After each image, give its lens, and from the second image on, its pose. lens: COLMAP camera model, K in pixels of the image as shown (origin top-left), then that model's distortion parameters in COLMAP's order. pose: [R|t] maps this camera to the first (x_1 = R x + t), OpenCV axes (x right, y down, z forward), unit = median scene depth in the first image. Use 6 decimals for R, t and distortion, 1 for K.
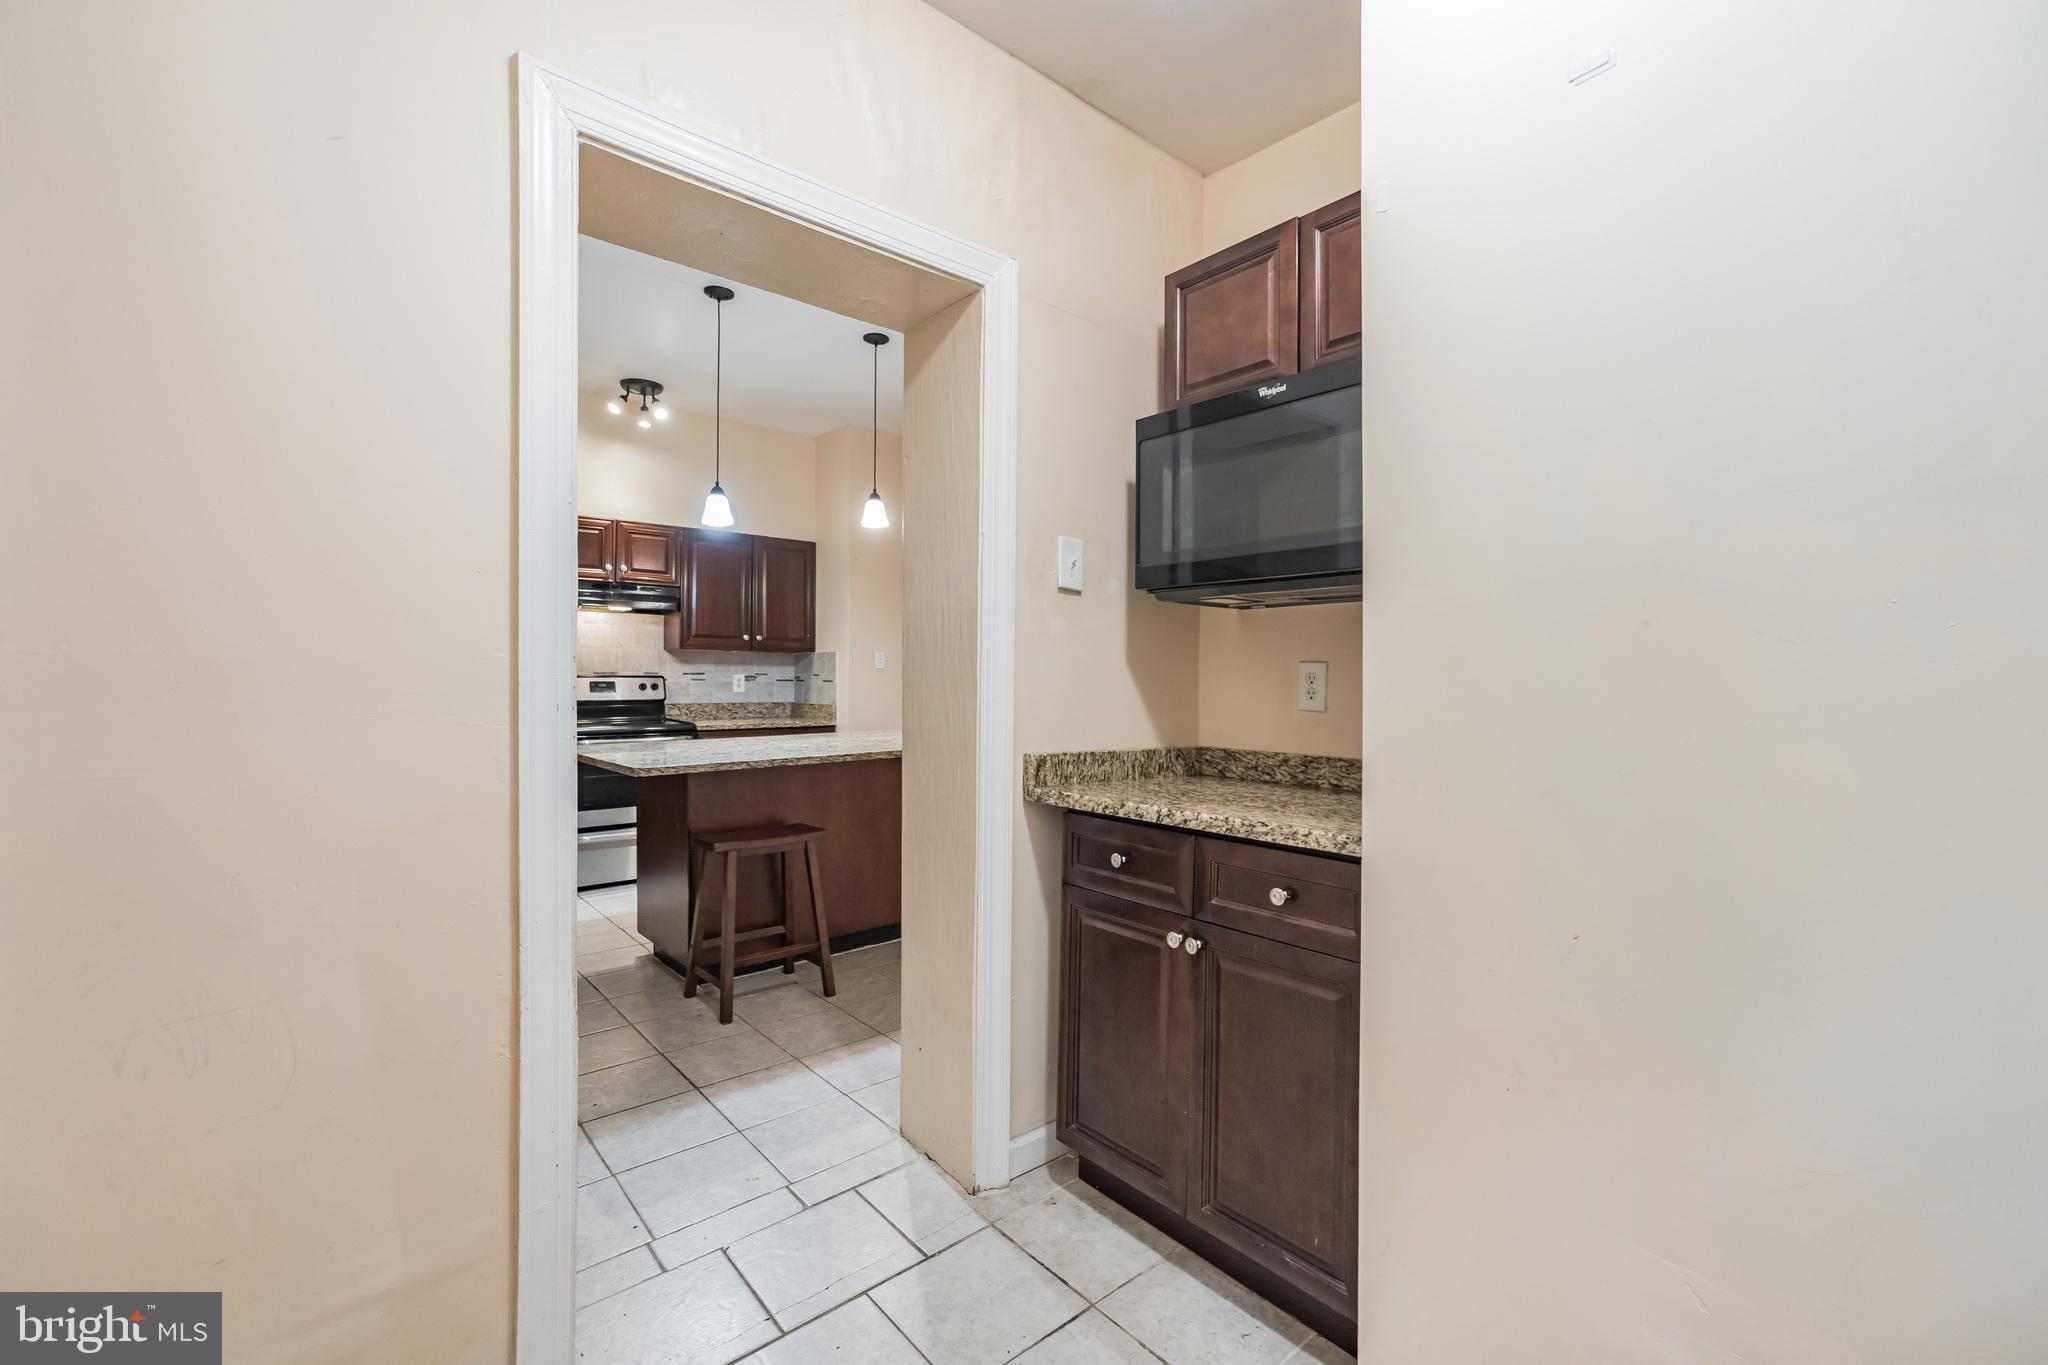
lens RADIAL K [[883.9, 0, 1024.0], [0, 883.9, 682.5], [0, 0, 1]] dist [-0.064883, 0.027518]
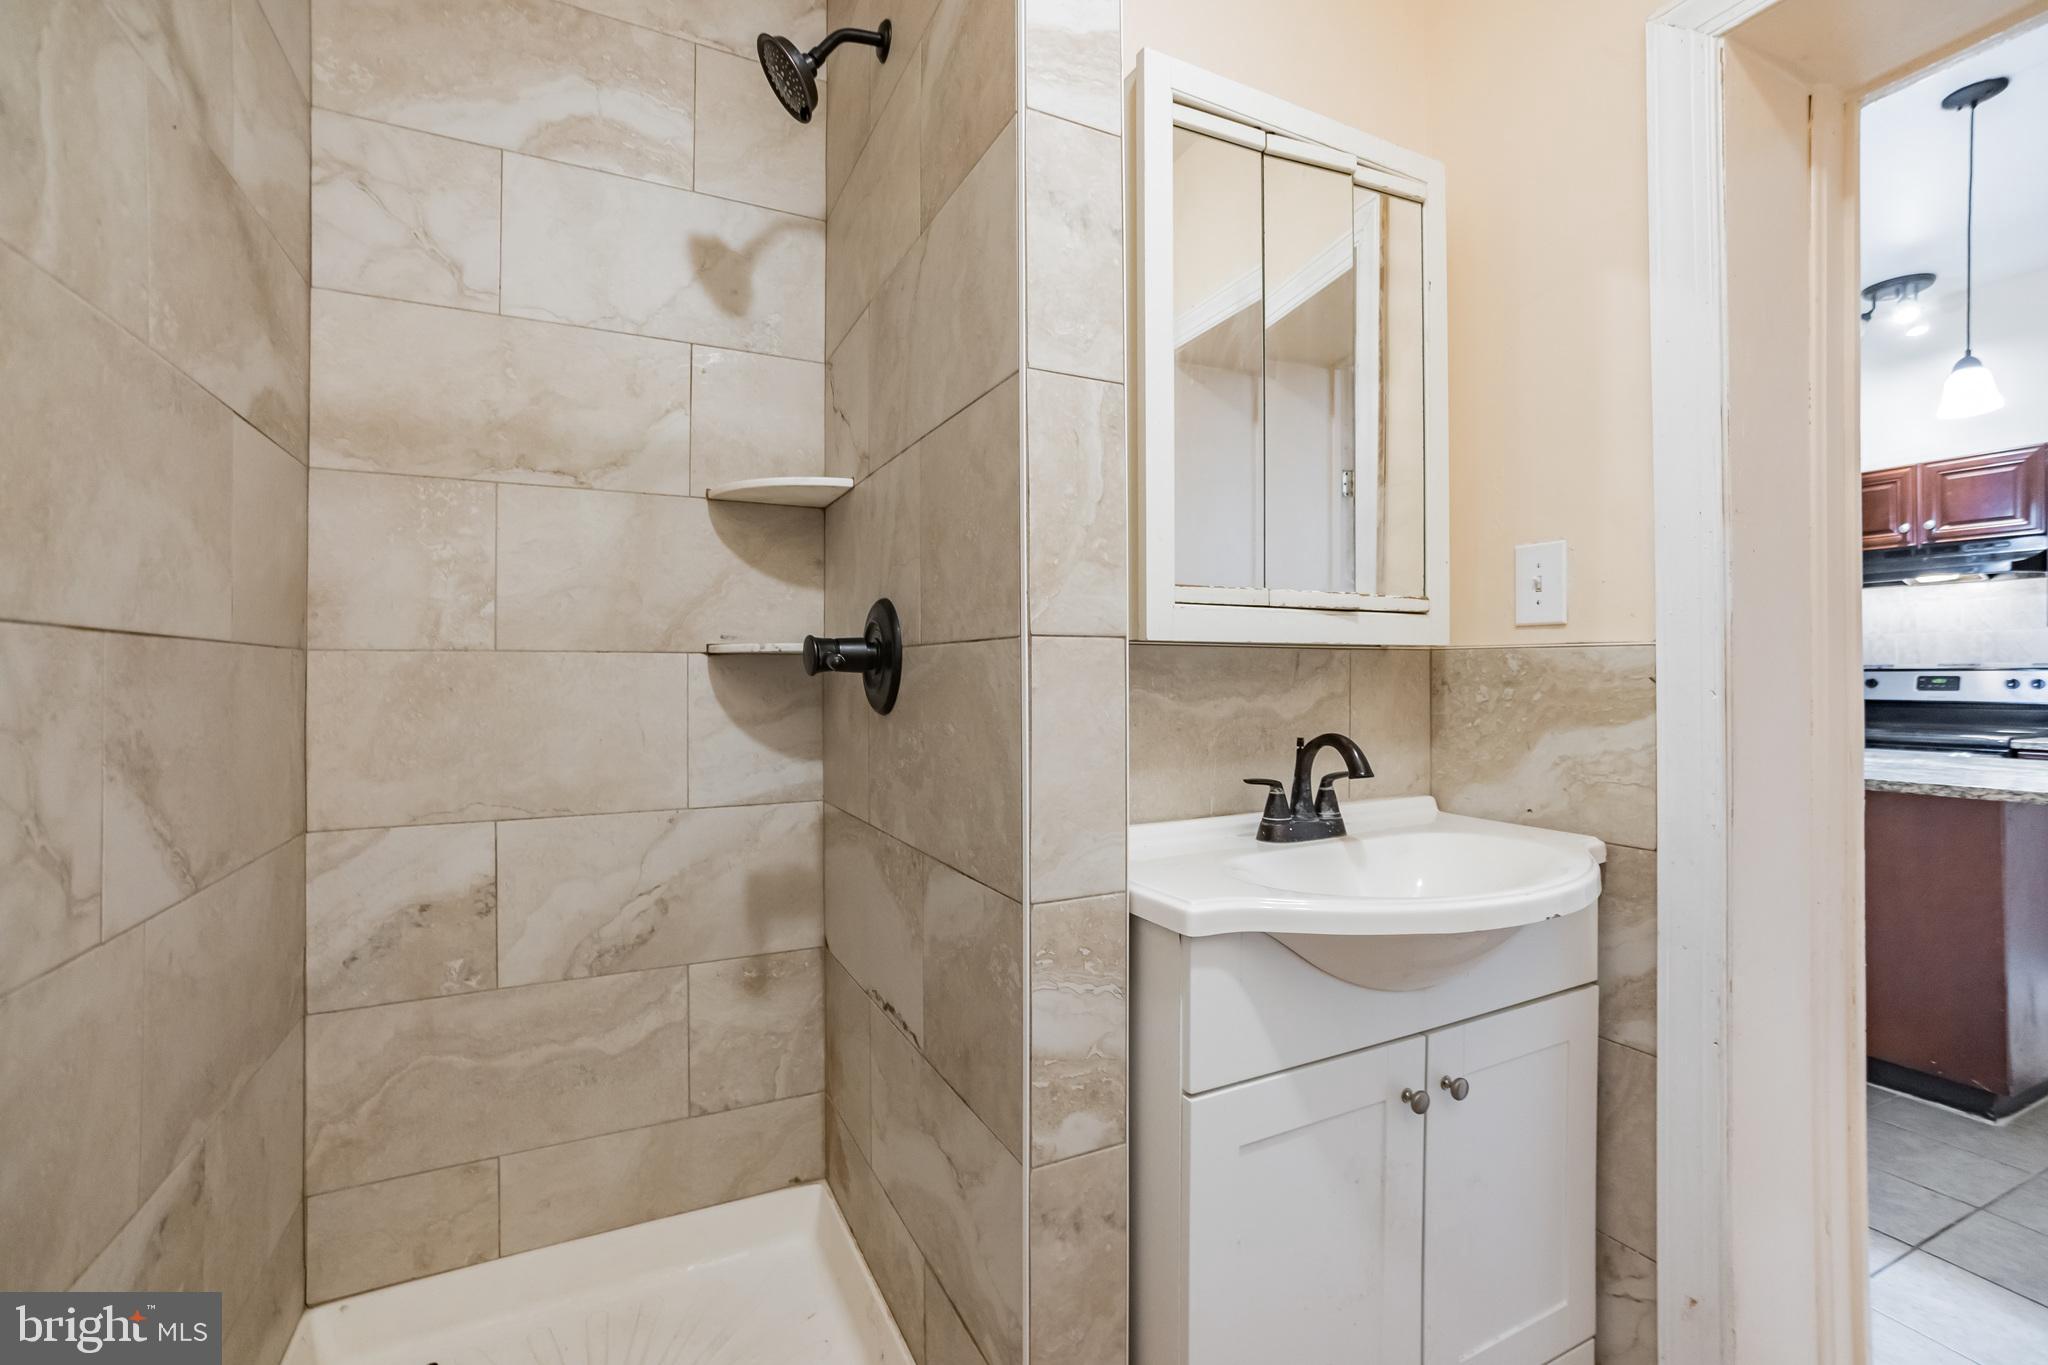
lens RADIAL K [[883.9, 0, 1024.0], [0, 883.9, 682.5], [0, 0, 1]] dist [-0.064883, 0.027518]
pose [[-0.233126, 0.002999, -0.972442, 0.438868], [0.003149, 0.999992, 0.002329, -0.000118], [0.972442, -0.002519, -0.233133, 0.418060]]
